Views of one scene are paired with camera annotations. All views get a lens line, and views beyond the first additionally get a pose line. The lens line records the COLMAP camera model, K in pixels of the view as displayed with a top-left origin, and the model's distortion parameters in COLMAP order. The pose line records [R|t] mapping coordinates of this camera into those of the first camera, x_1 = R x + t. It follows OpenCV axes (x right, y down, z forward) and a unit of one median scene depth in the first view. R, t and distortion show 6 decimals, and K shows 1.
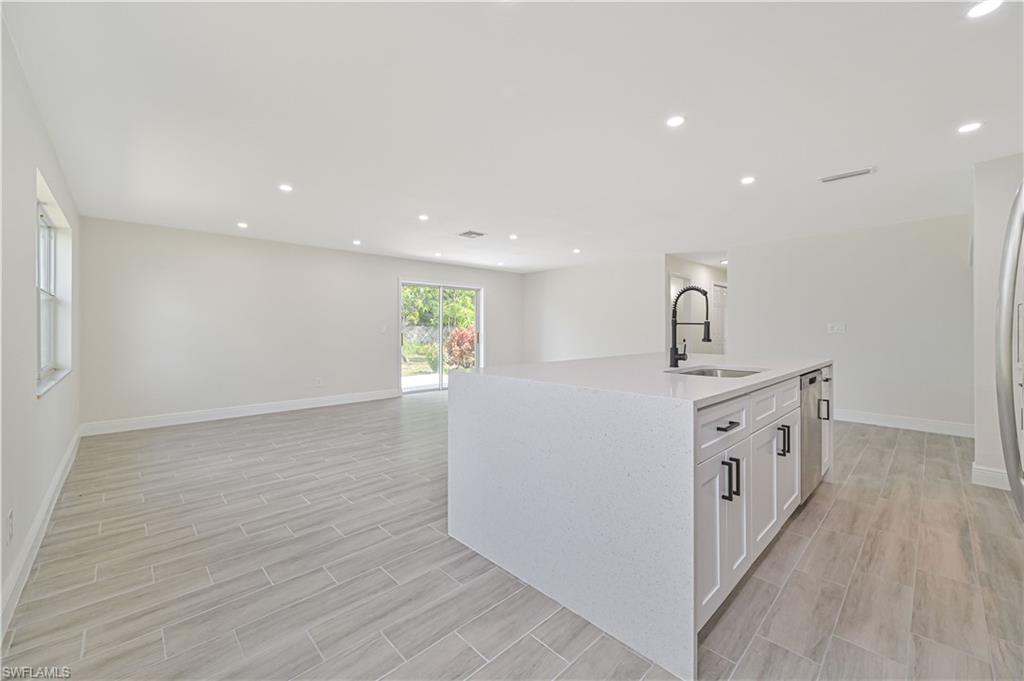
lens RADIAL K [[410.5, 0, 510.8], [0, 410.5, 330.1], [0, 0, 1]] dist [0.000575, 0.000403]
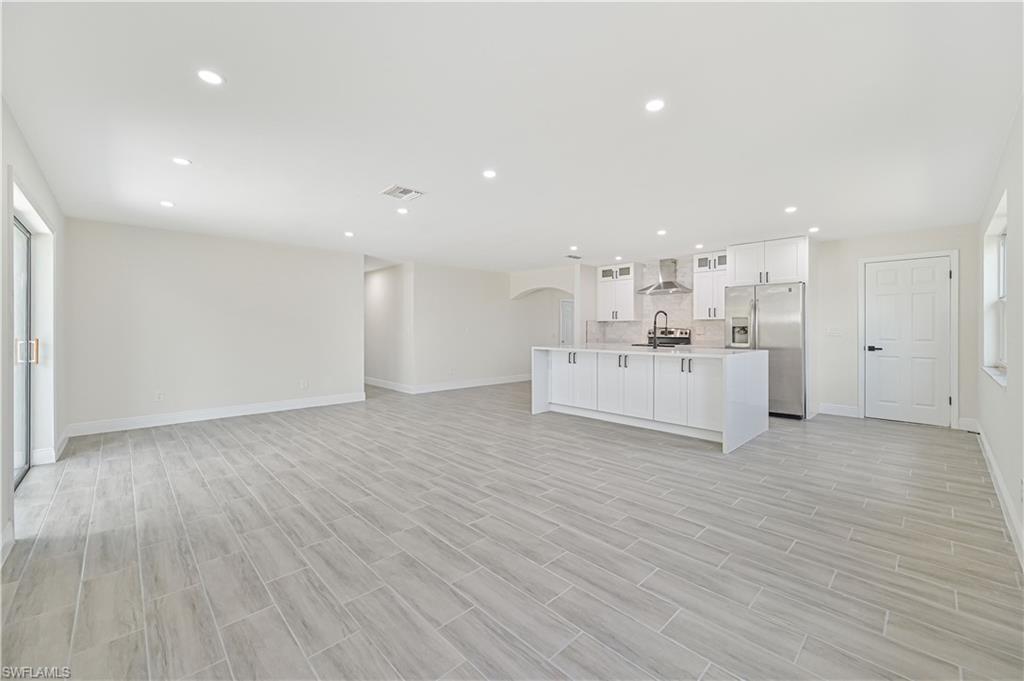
lens RADIAL K [[406.7, 0, 516.9], [0, 406.7, 329.4], [0, 0, 1]] dist [-0.001507, -0.000072]
pose [[-0.004048, 0.004750, 0.999981, -1.322334], [0.002559, 0.999985, -0.004740, 0.000212], [-0.999989, 0.002540, -0.004060, 1.369275]]
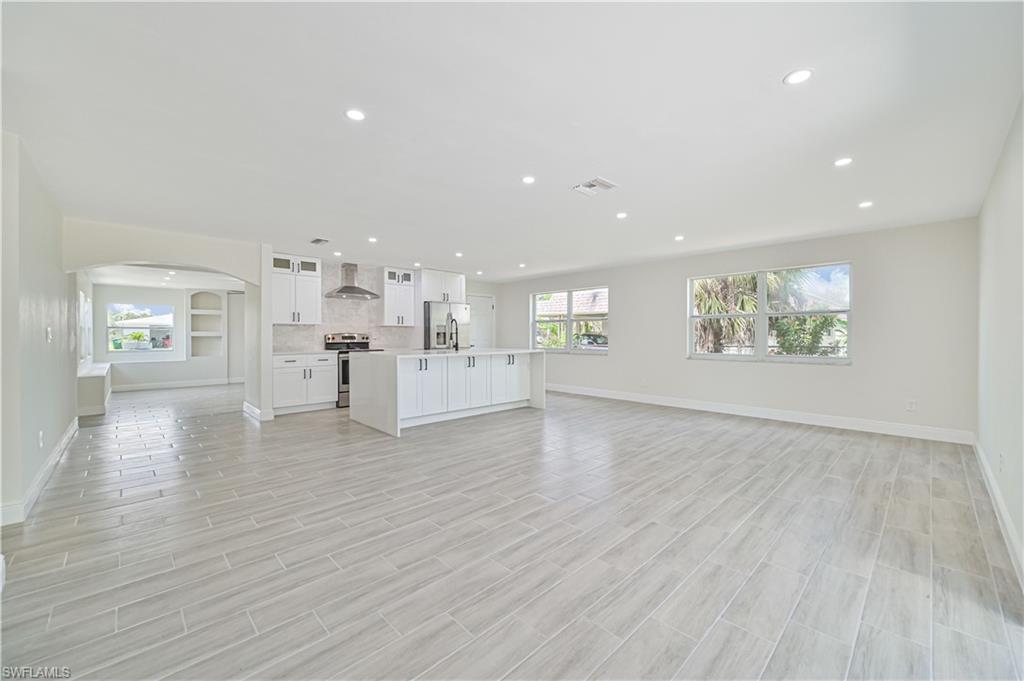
lens RADIAL K [[403.4, 0, 512.8], [0, 403.4, 337.6], [0, 0, 1]] dist [0.002068, 0.000189]
pose [[-0.999992, 0.003967, 0.000657, 0.052200], [0.003972, 0.999956, 0.008555, -0.007167], [-0.000624, 0.008557, -0.999963, 2.757220]]
